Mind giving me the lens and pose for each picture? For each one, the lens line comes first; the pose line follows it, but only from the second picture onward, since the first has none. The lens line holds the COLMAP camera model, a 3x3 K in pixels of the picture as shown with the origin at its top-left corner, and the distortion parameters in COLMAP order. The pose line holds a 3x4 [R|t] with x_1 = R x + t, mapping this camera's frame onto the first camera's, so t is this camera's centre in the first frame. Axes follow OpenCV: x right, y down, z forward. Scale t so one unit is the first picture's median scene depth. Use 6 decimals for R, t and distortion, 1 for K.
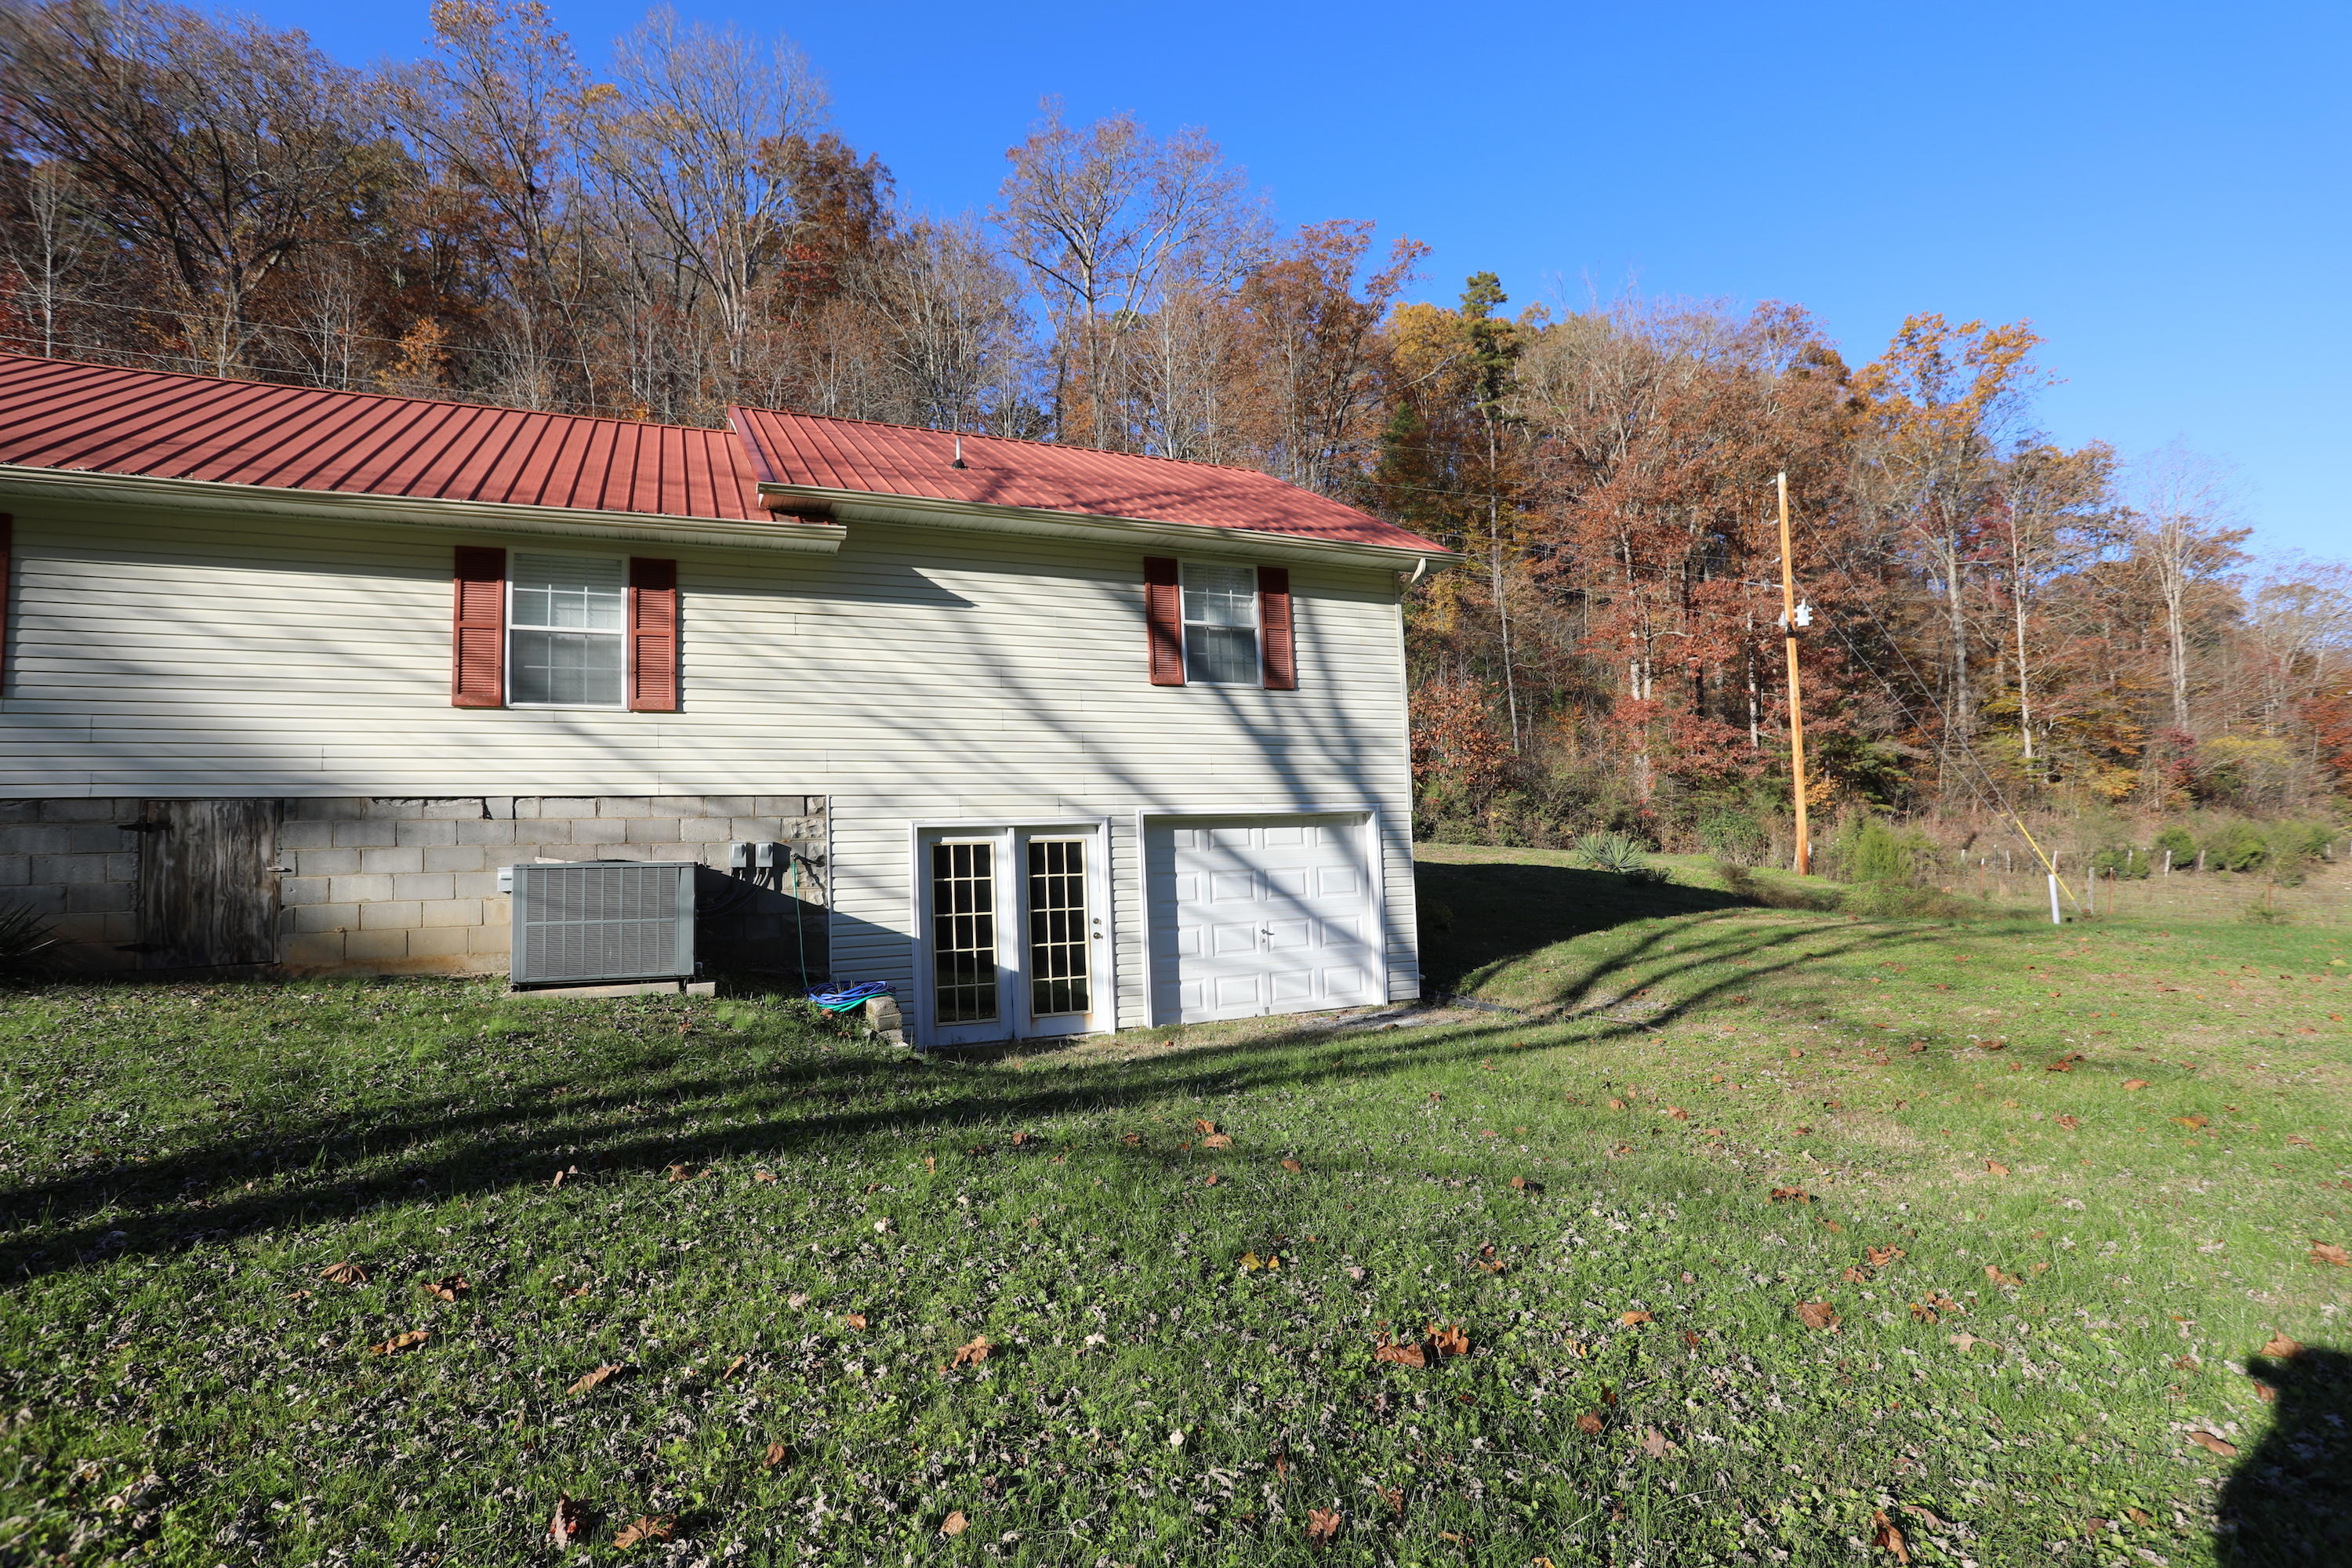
lens RADIAL K [[1111.1, 0, 1169.8], [0, 1111.1, 789.8], [0, 0, 1]] dist [-0.079035, 0.032437]
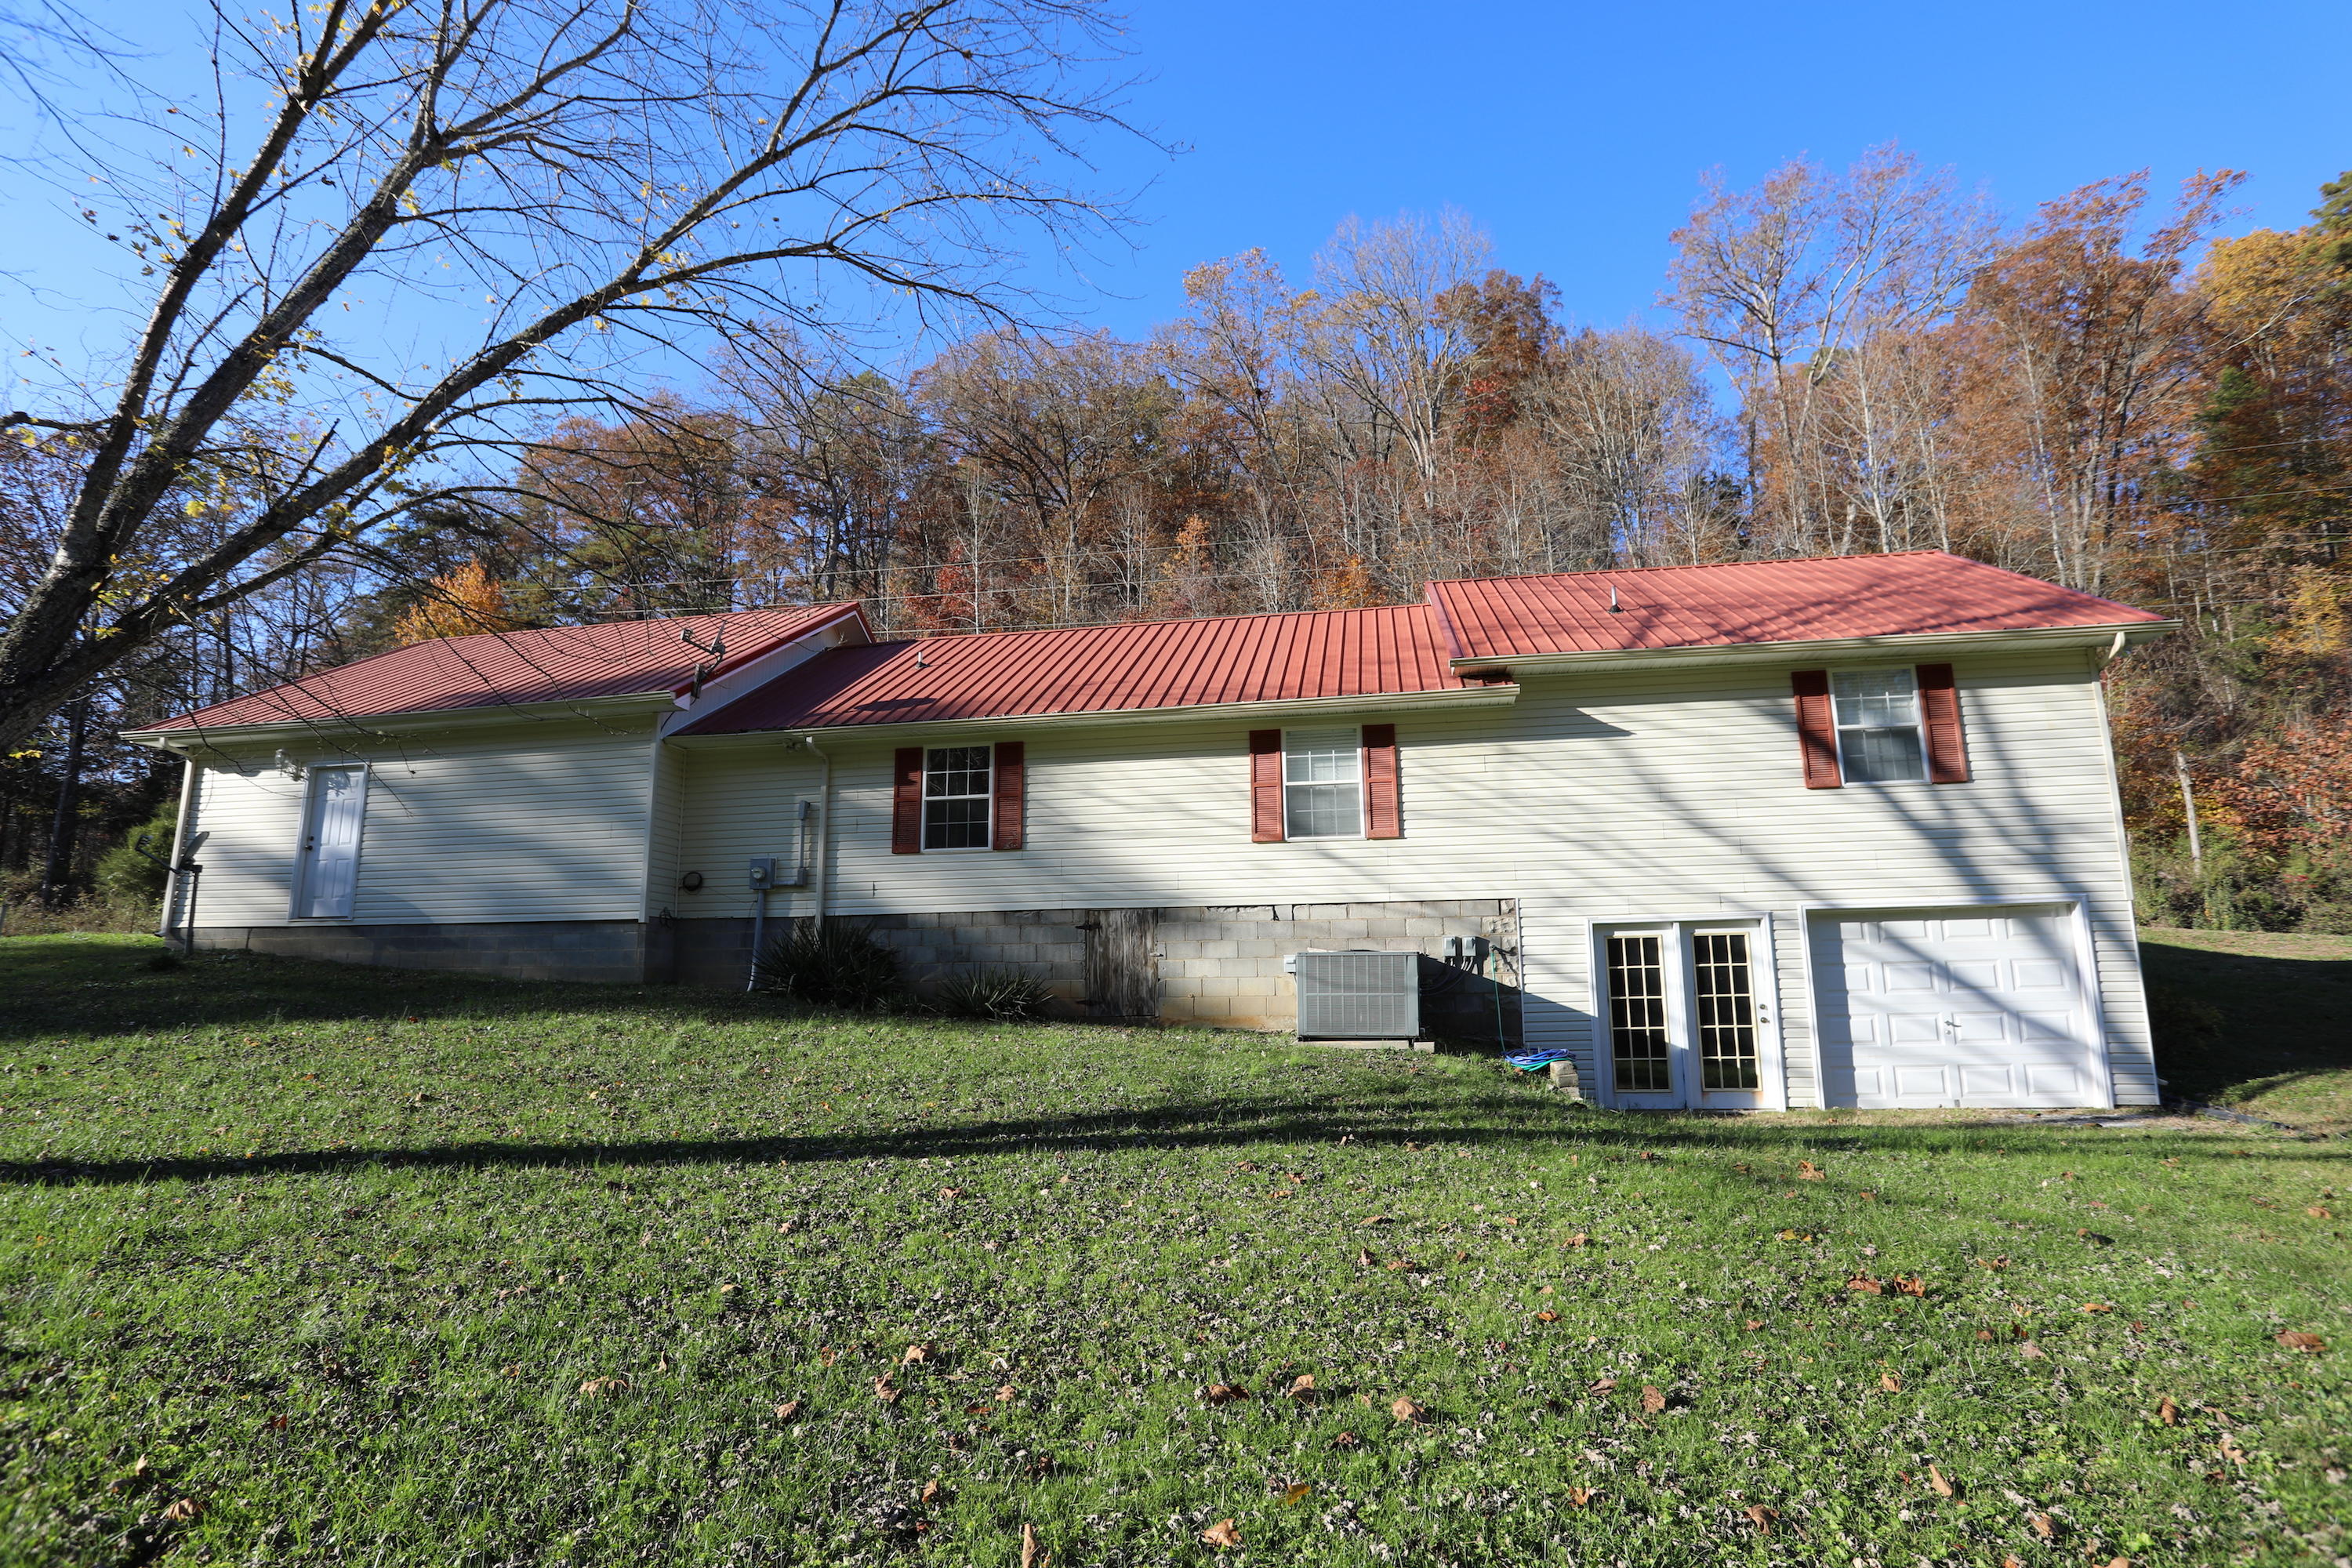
lens RADIAL K [[1135.7, 0, 1183.5], [0, 1135.7, 785.2], [0, 0, 1]] dist [-0.079689, 0.037070]
pose [[0.819169, -0.070722, -0.569176, 0.100026], [0.023703, 0.995695, -0.089605, -0.014735], [0.573063, 0.059910, 0.817319, -0.229272]]
